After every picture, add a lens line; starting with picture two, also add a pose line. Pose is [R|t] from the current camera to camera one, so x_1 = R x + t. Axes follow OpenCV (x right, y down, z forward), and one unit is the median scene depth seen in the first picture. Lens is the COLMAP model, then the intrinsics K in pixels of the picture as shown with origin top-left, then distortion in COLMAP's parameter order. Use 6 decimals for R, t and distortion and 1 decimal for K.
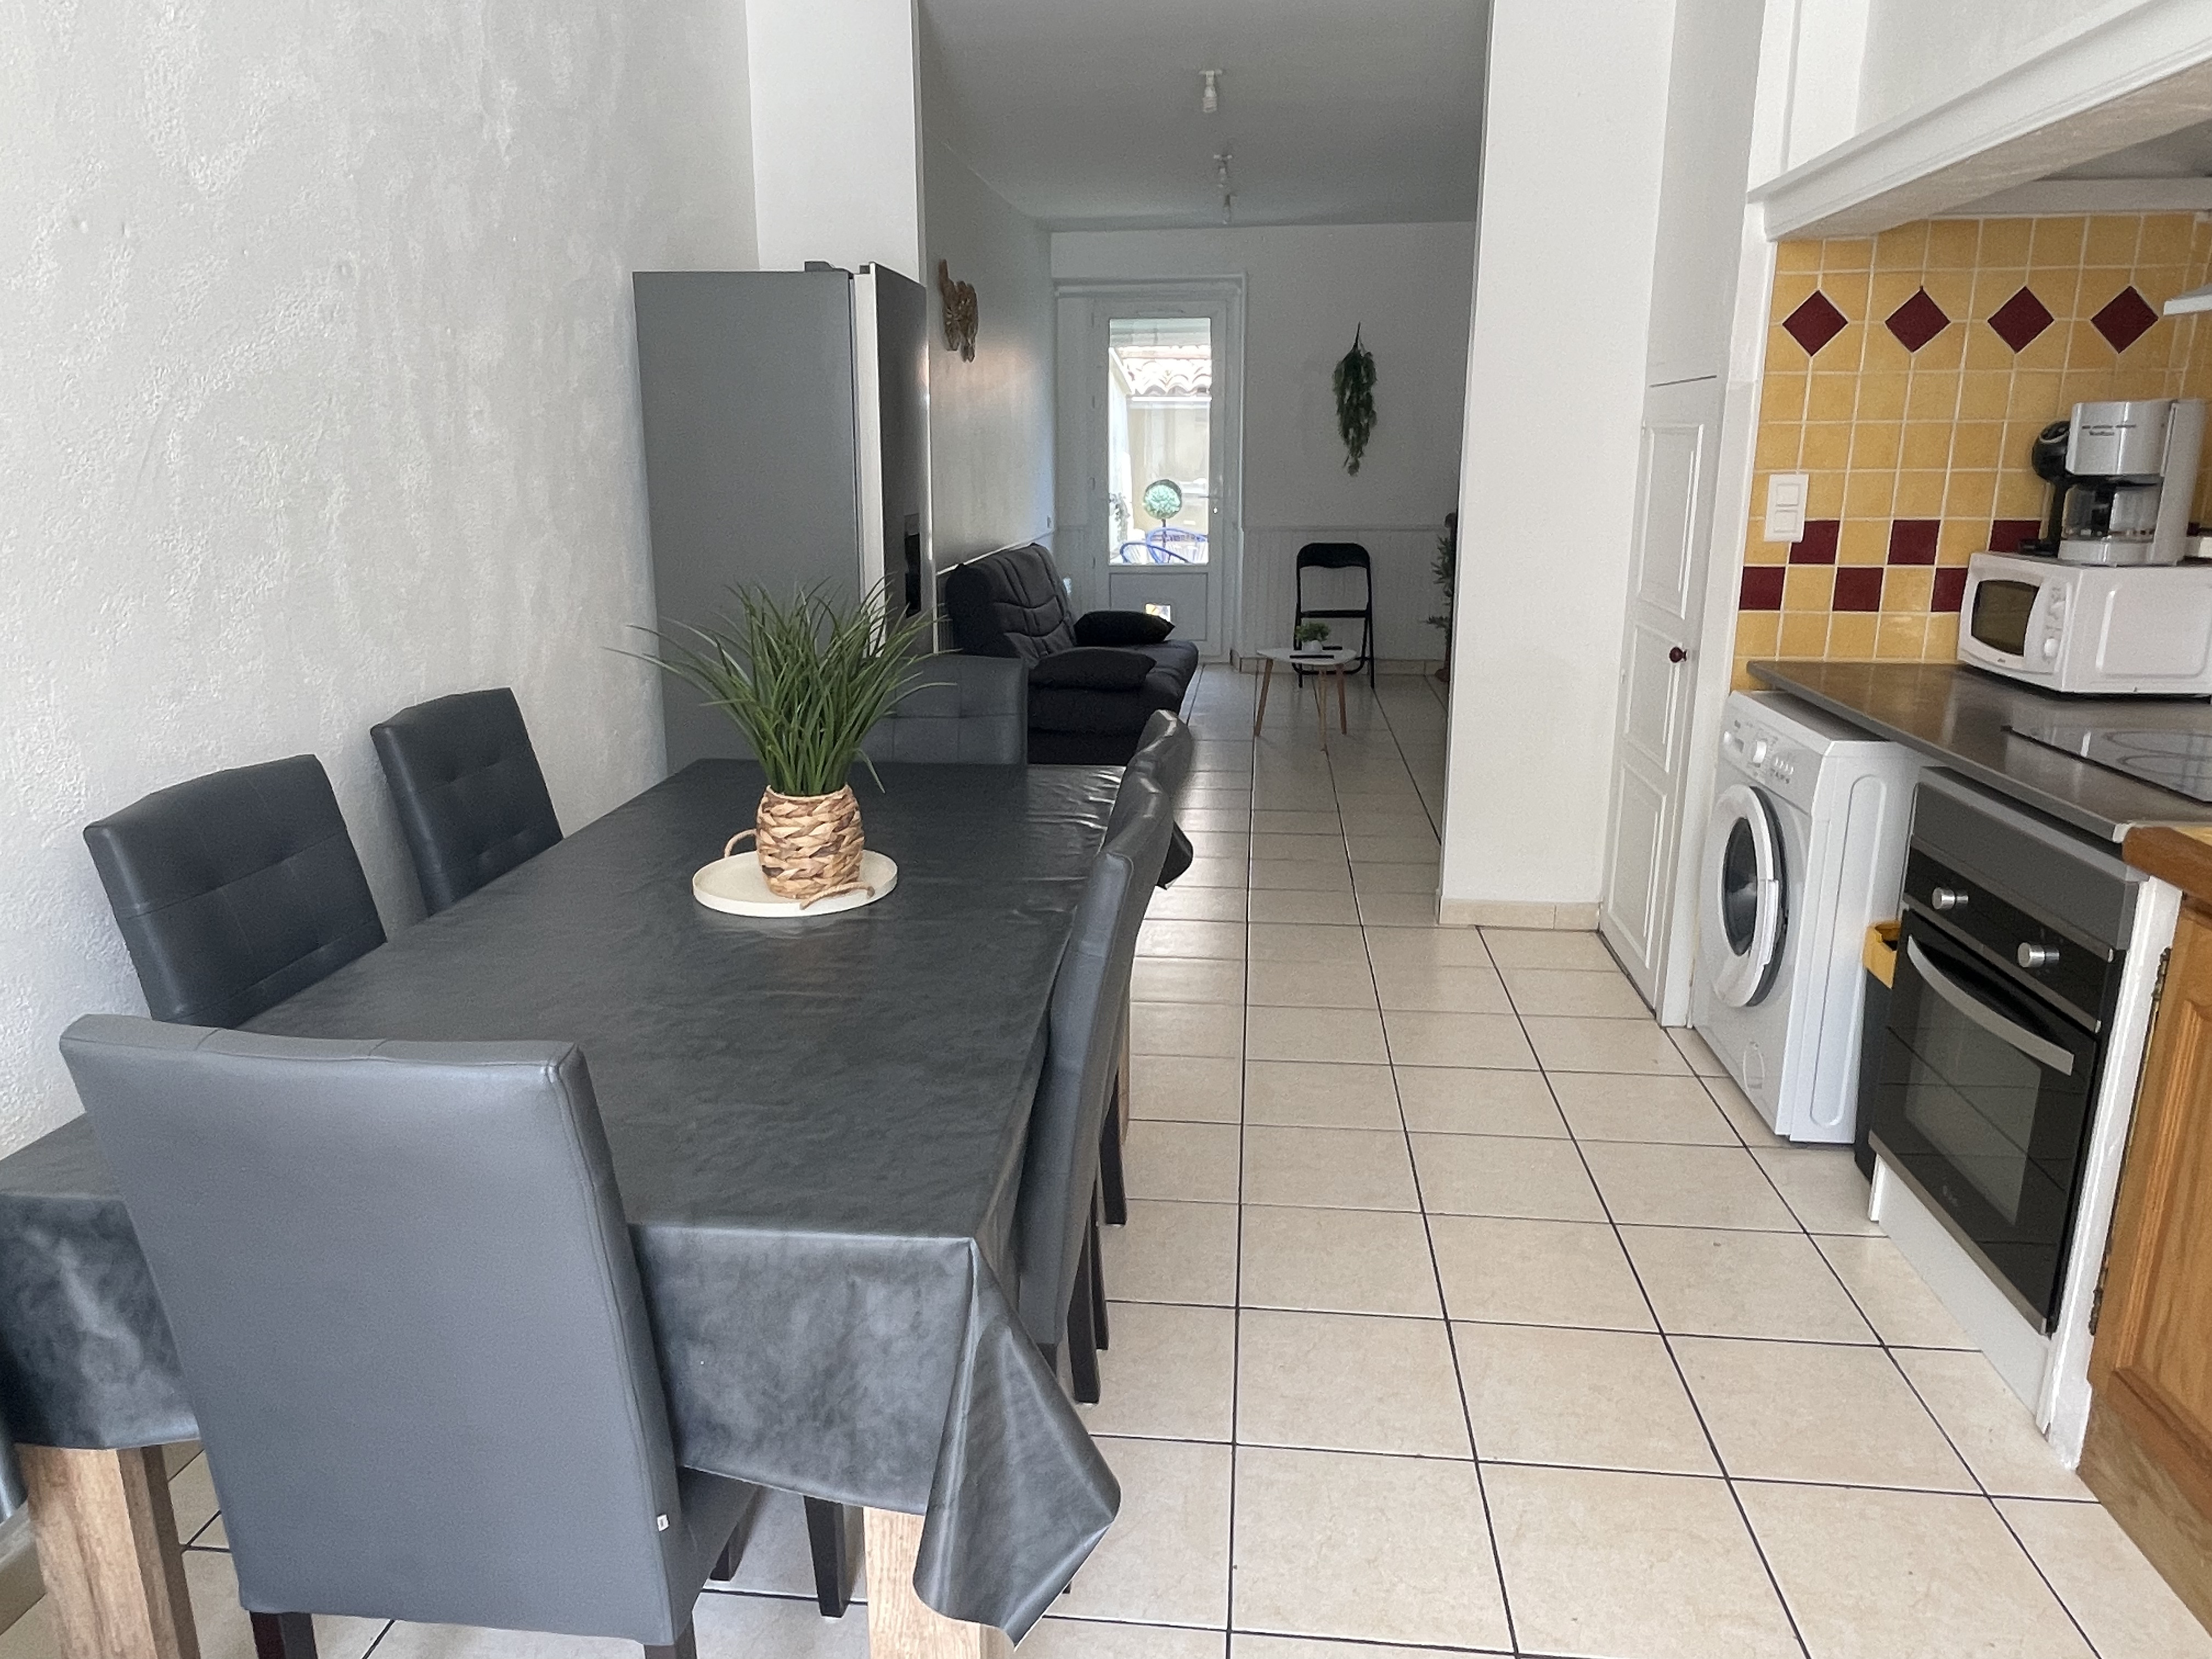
lens RADIAL K [[1449.7, 0, 1104.7], [0, 1449.7, 817.1], [0, 0, 1]] dist [-0.002743, -0.004024]
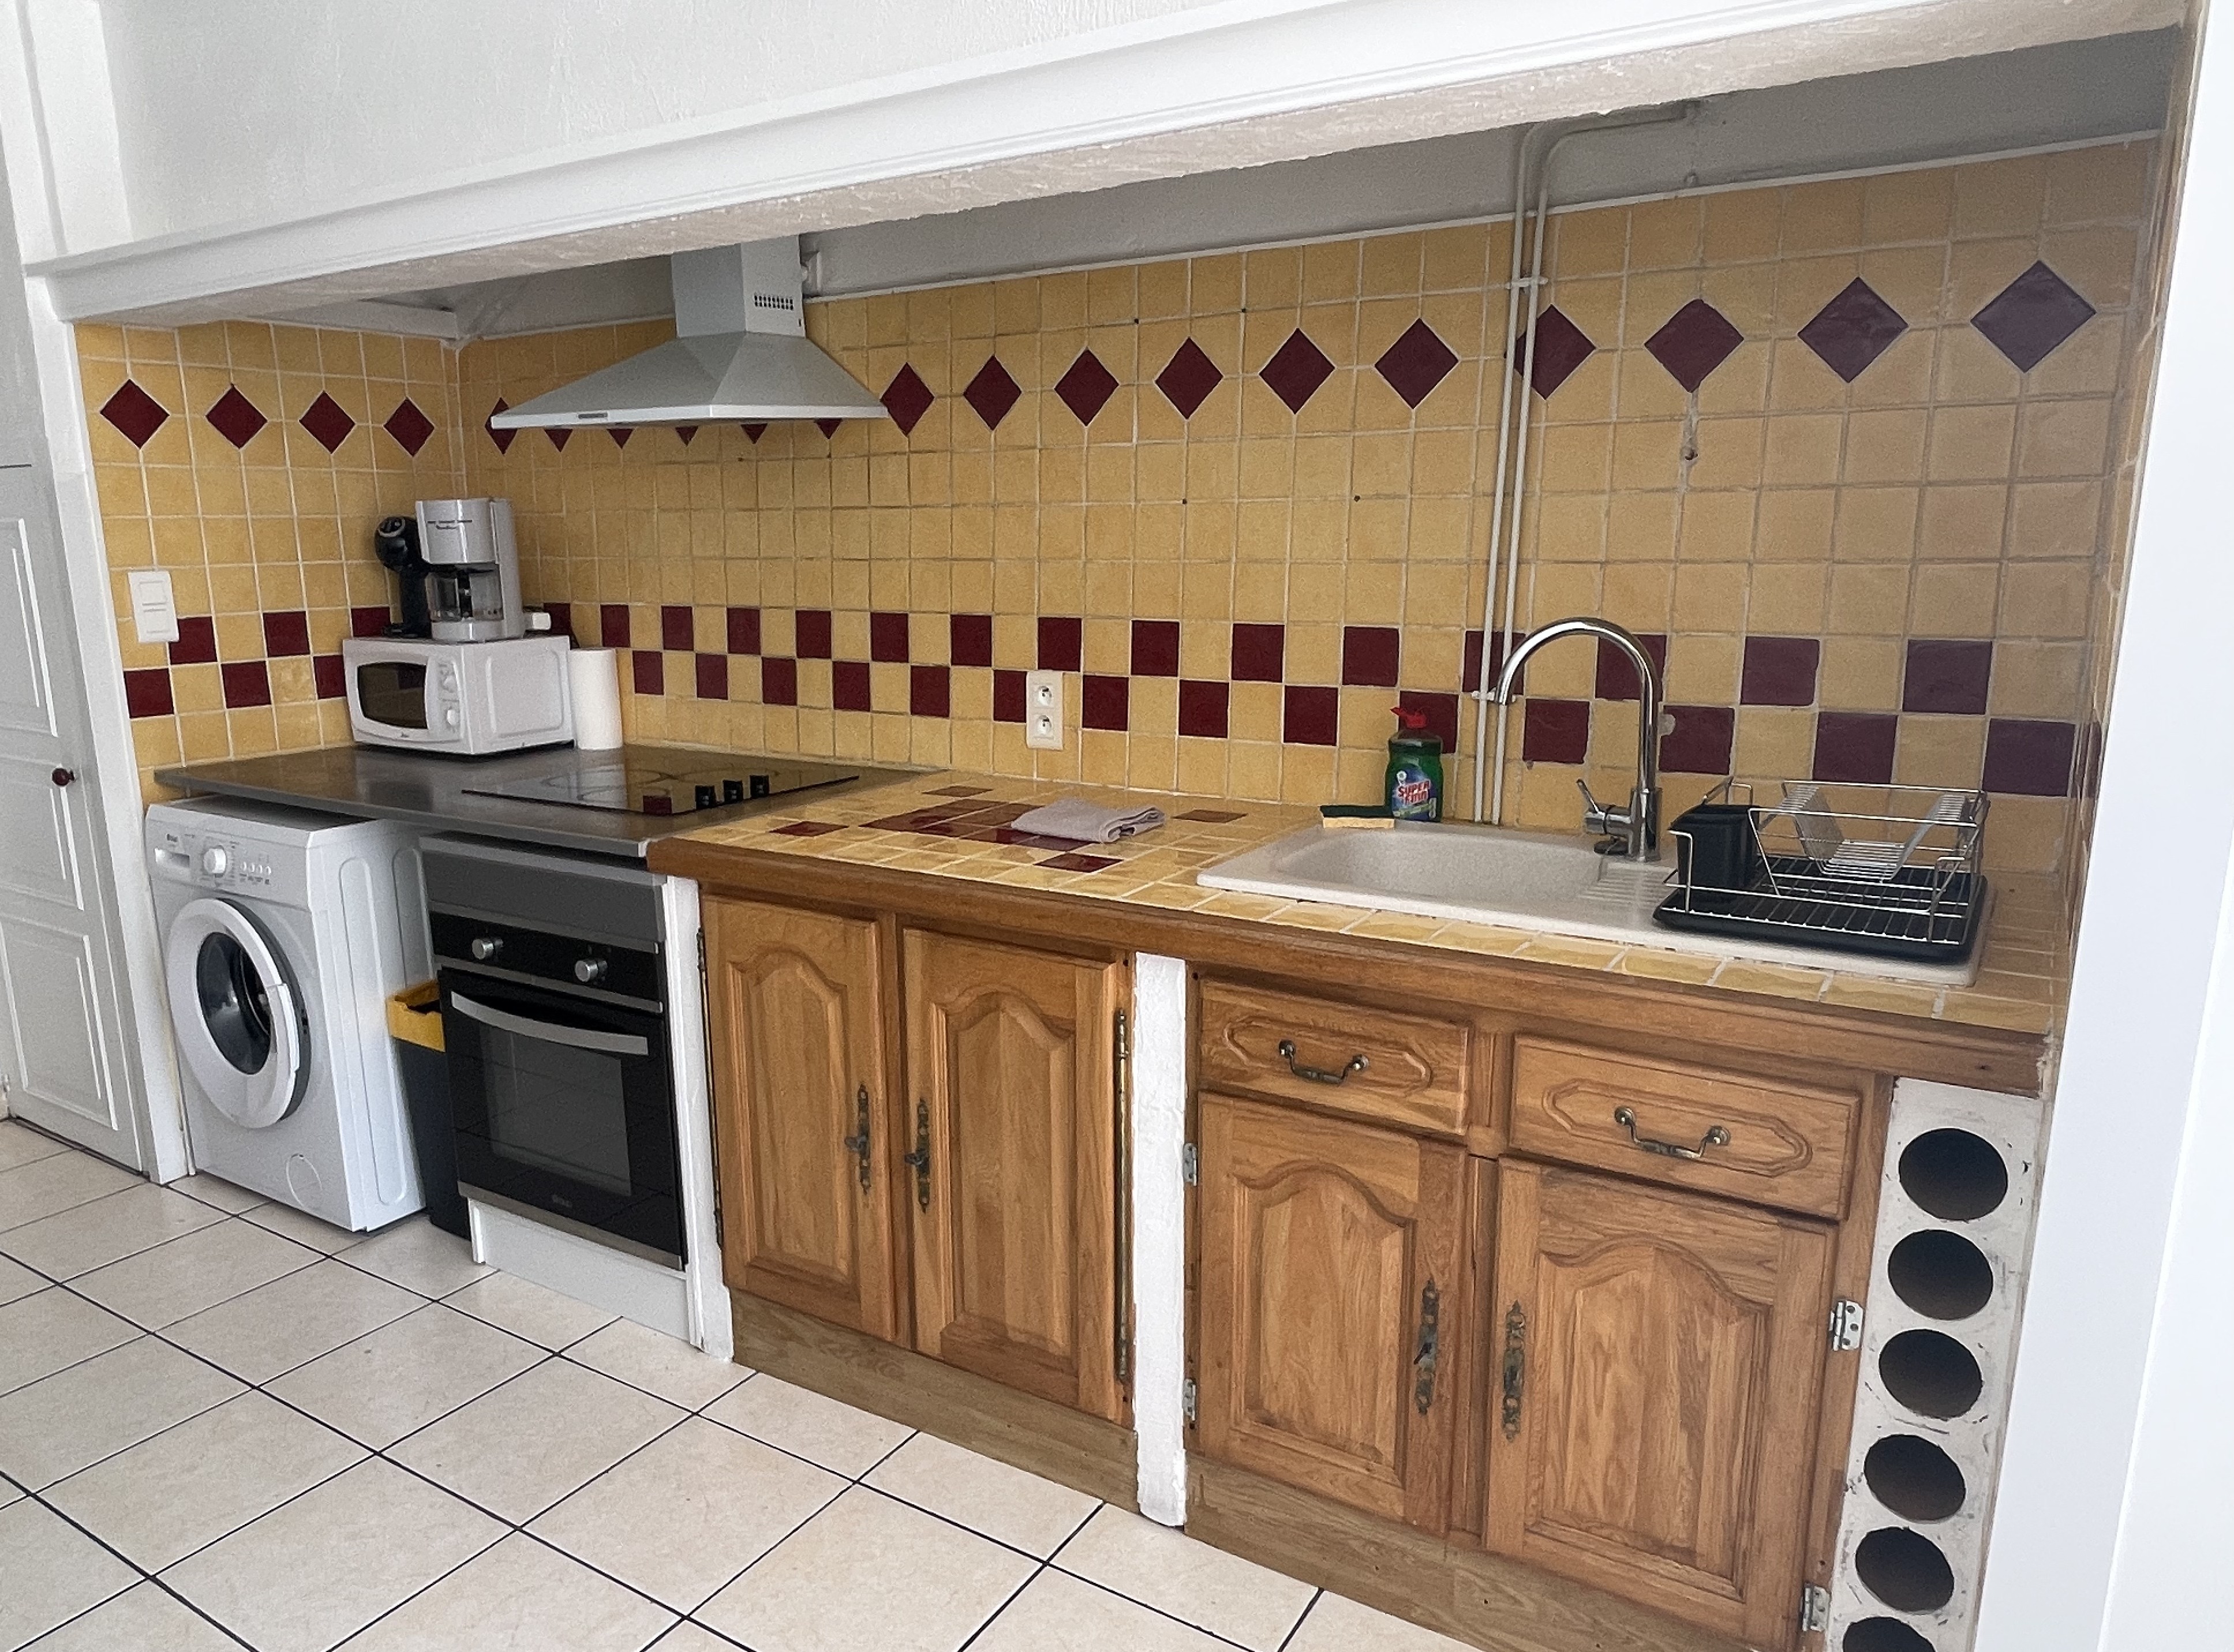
lens RADIAL K [[1482.5, 0, 1116.6], [0, 1482.5, 841.5], [0, 0, 1]] dist [-0.006368, -0.009188]
pose [[0.438541, -0.185973, 0.879259, -0.142228], [0.228389, 0.969298, 0.091106, -0.011286], [-0.869207, 0.160859, 0.467551, 0.036078]]
